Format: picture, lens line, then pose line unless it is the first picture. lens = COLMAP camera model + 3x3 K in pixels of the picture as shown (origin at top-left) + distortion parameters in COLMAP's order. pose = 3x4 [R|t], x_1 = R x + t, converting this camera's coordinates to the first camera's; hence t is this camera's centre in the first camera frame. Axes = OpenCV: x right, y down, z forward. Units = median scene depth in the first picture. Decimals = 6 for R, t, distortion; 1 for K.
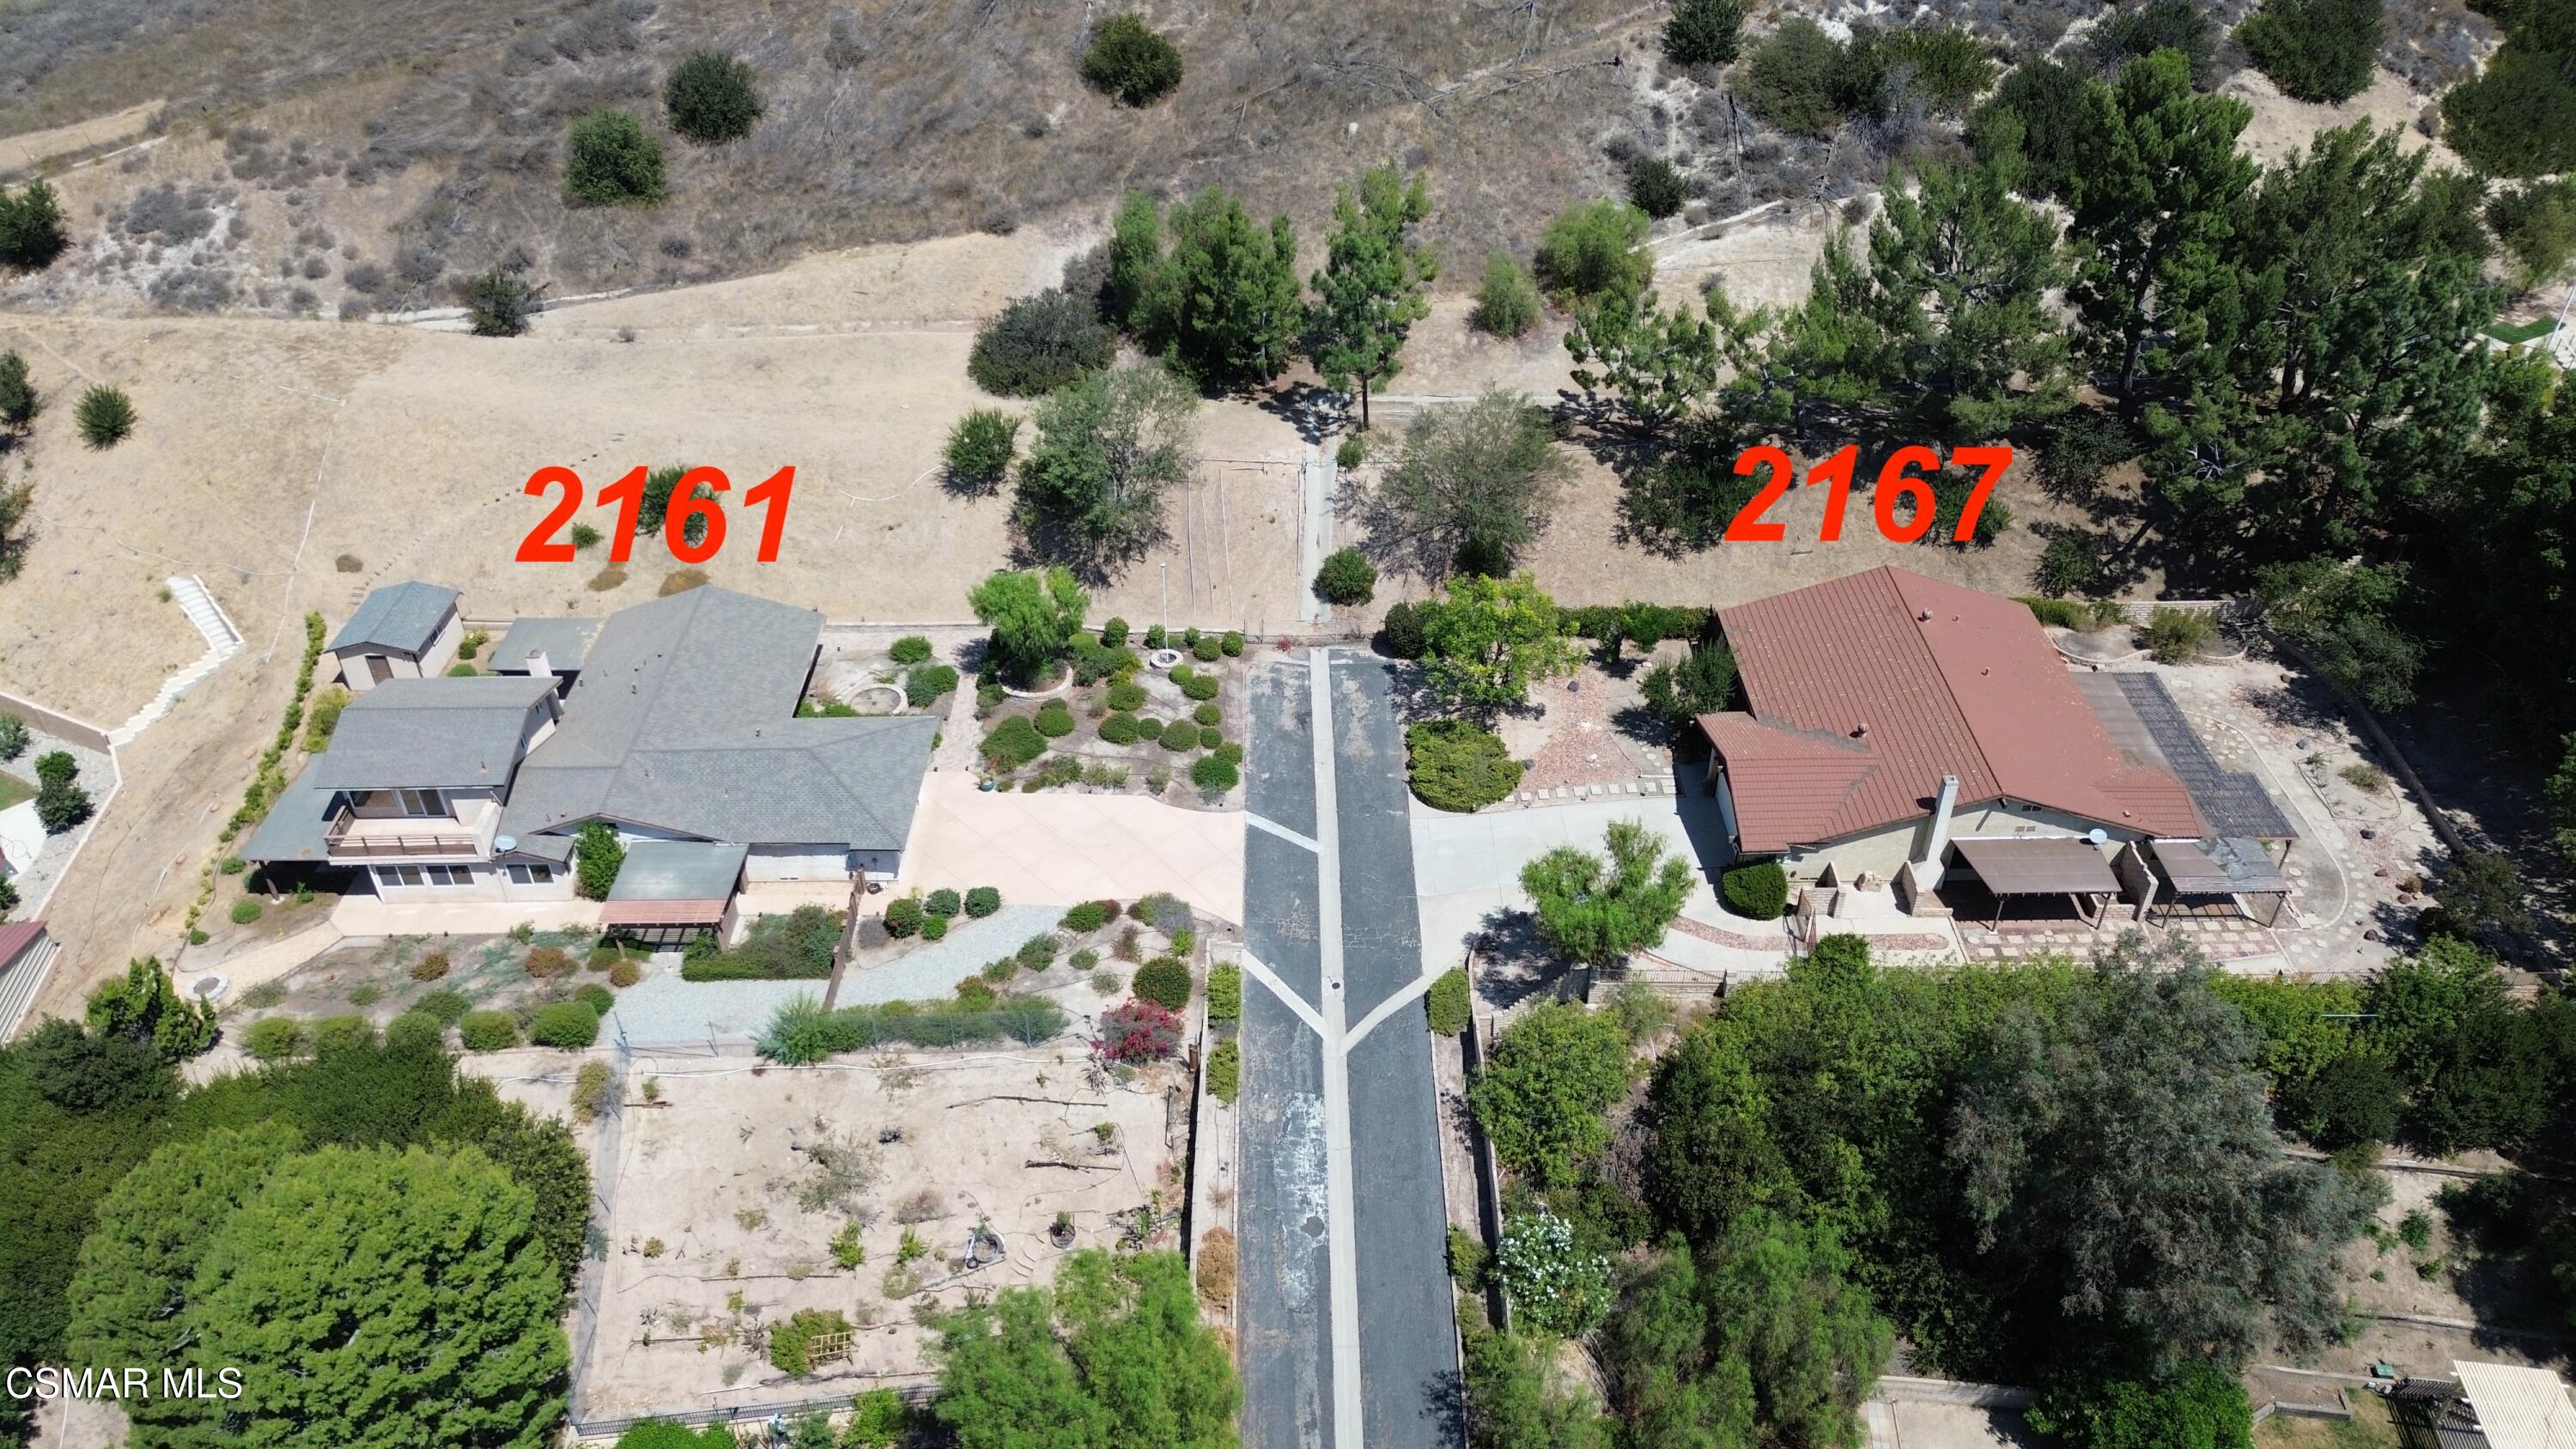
lens RADIAL K [[1831.7, 0, 1290.8], [0, 1831.7, 719.3], [0, 0, 1]] dist [0.064620, -0.061329]
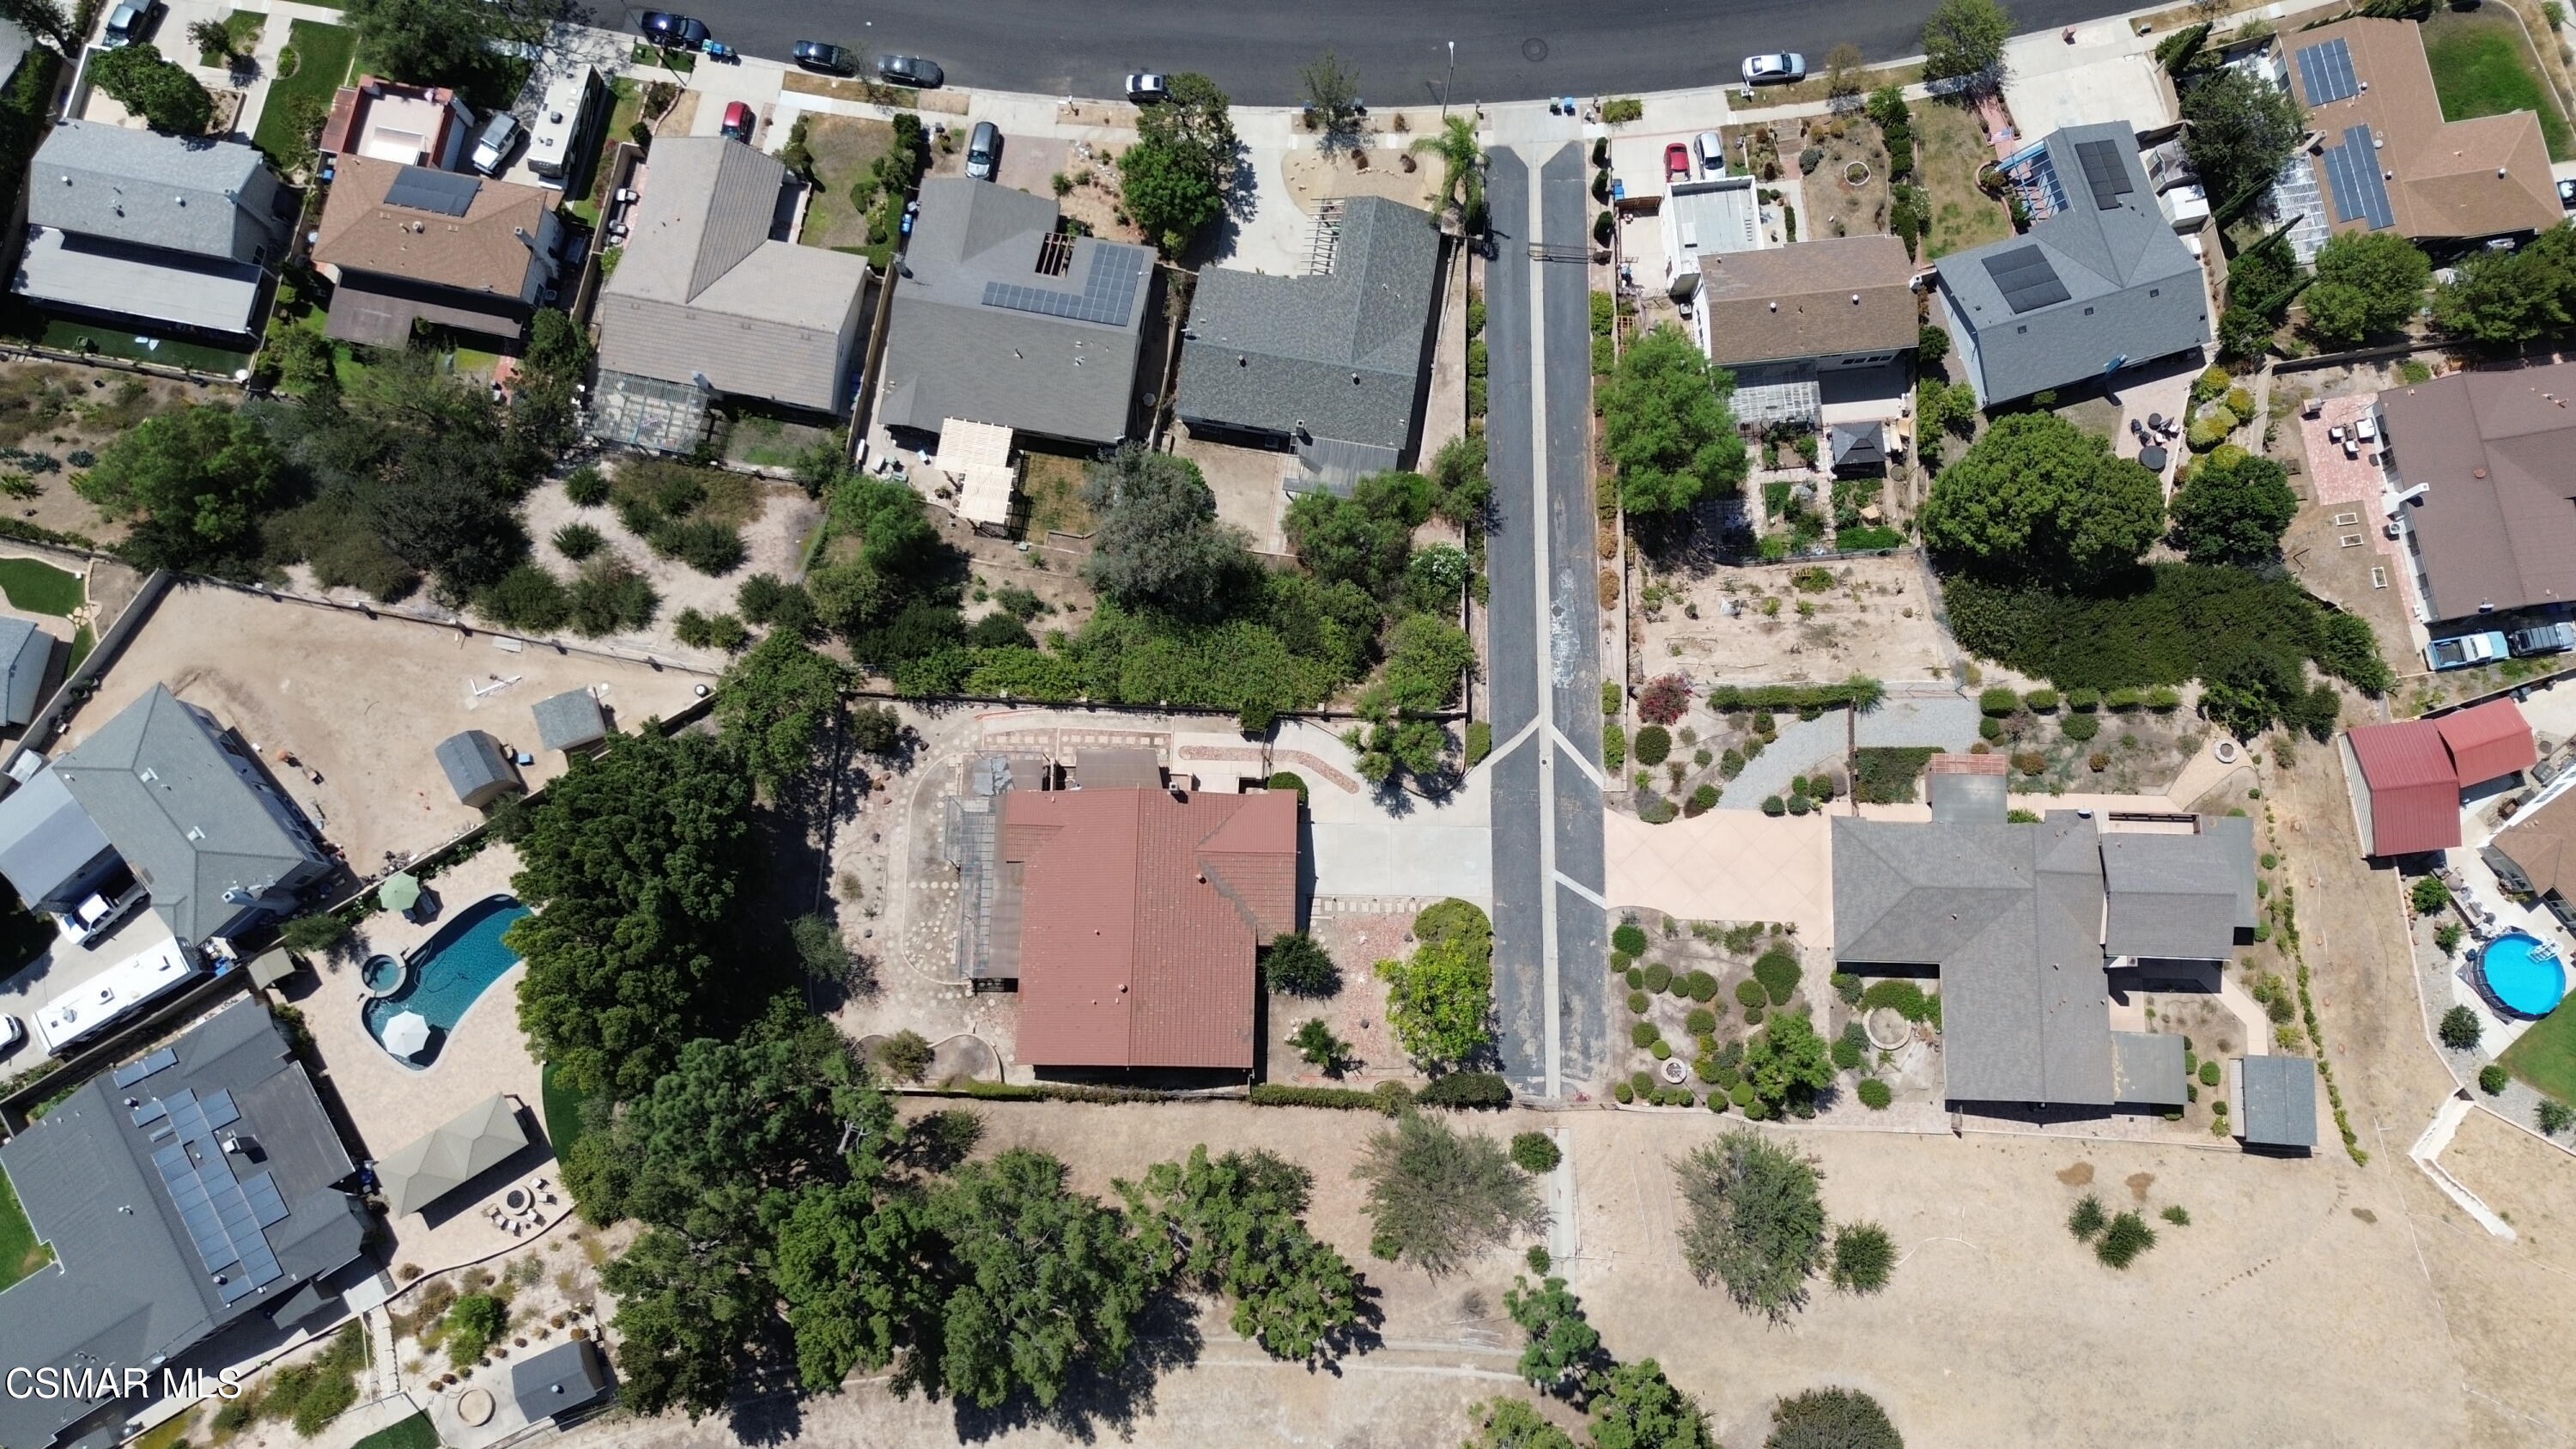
lens RADIAL K [[1831.7, 0, 1295.4], [0, 1831.7, 727.9], [0, 0, 1]] dist [0.064620, -0.061329]
pose [[-0.999546, -0.029604, 0.005620, 0.210081], [0.018395, -0.451772, 0.891944, -1.146252], [-0.023866, 0.891642, 0.452111, 0.208731]]
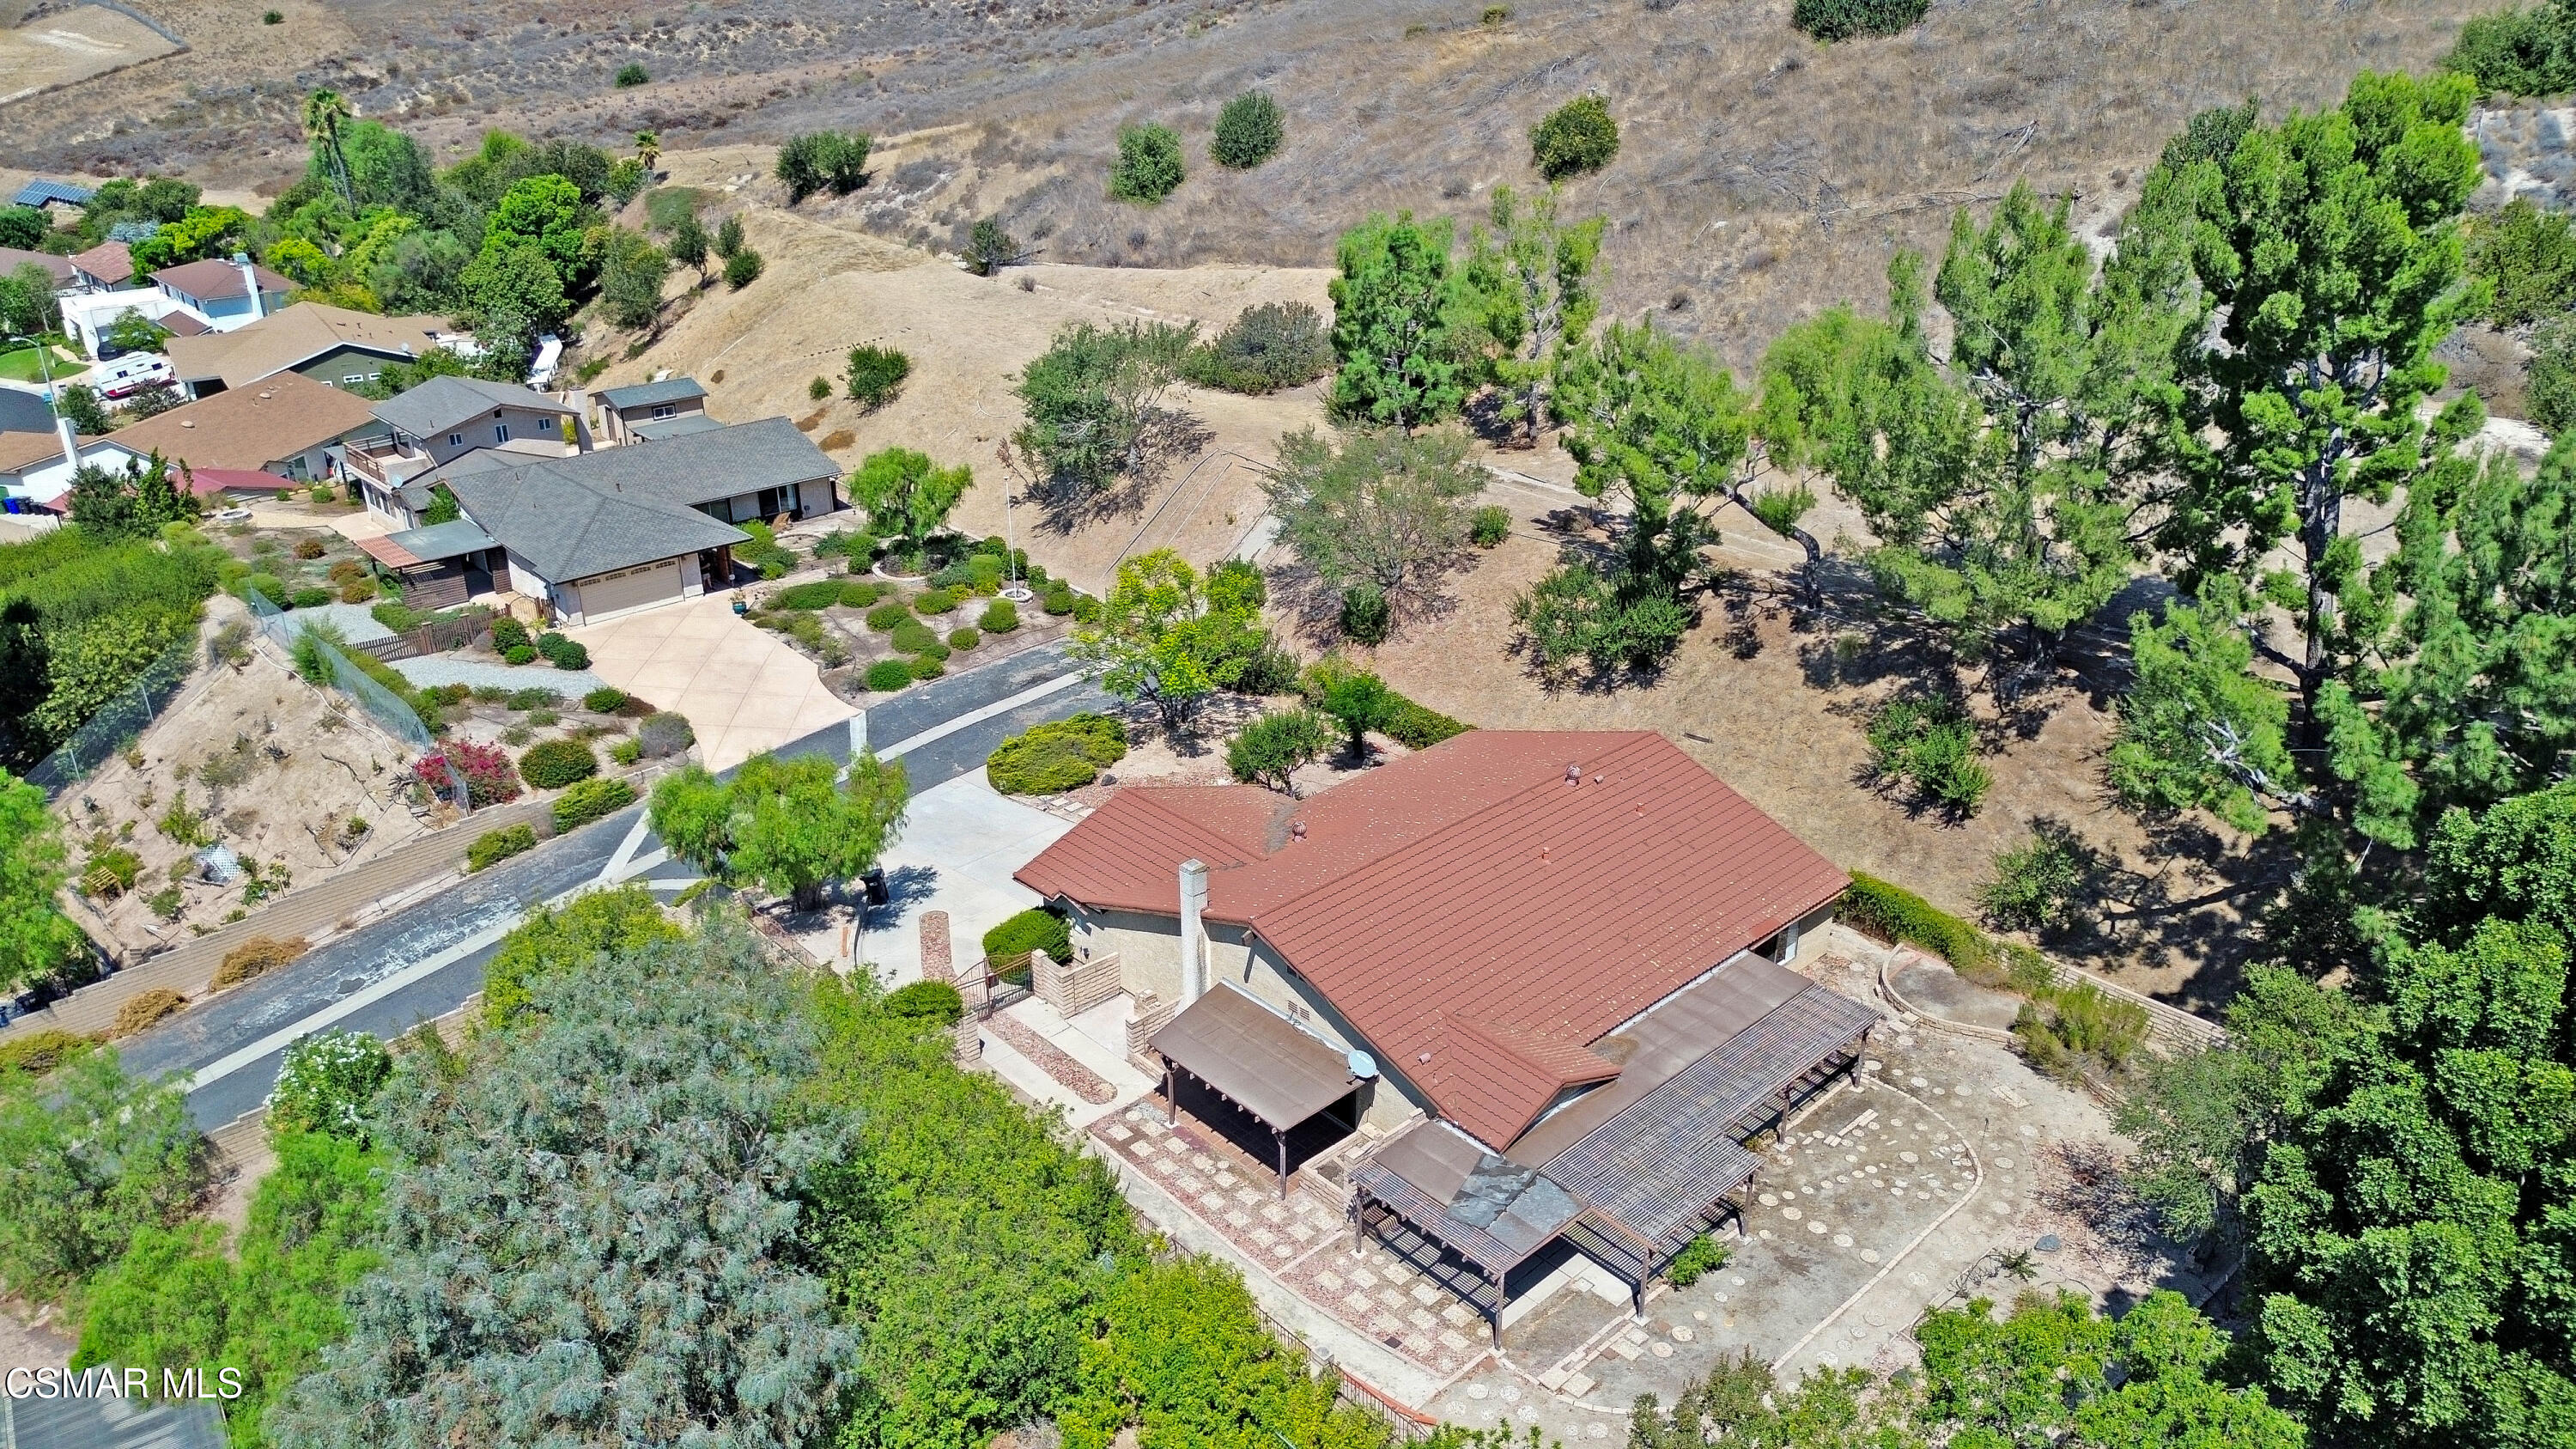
lens RADIAL K [[1831.7, 0, 1300.5], [0, 1831.7, 724.0], [0, 0, 1]] dist [0.064620, -0.061329]
pose [[0.680075, 0.308827, -0.664924, 0.689044], [-0.443512, 0.895475, -0.037711, -0.004413], [0.583777, 0.320548, 0.745958, 0.441691]]
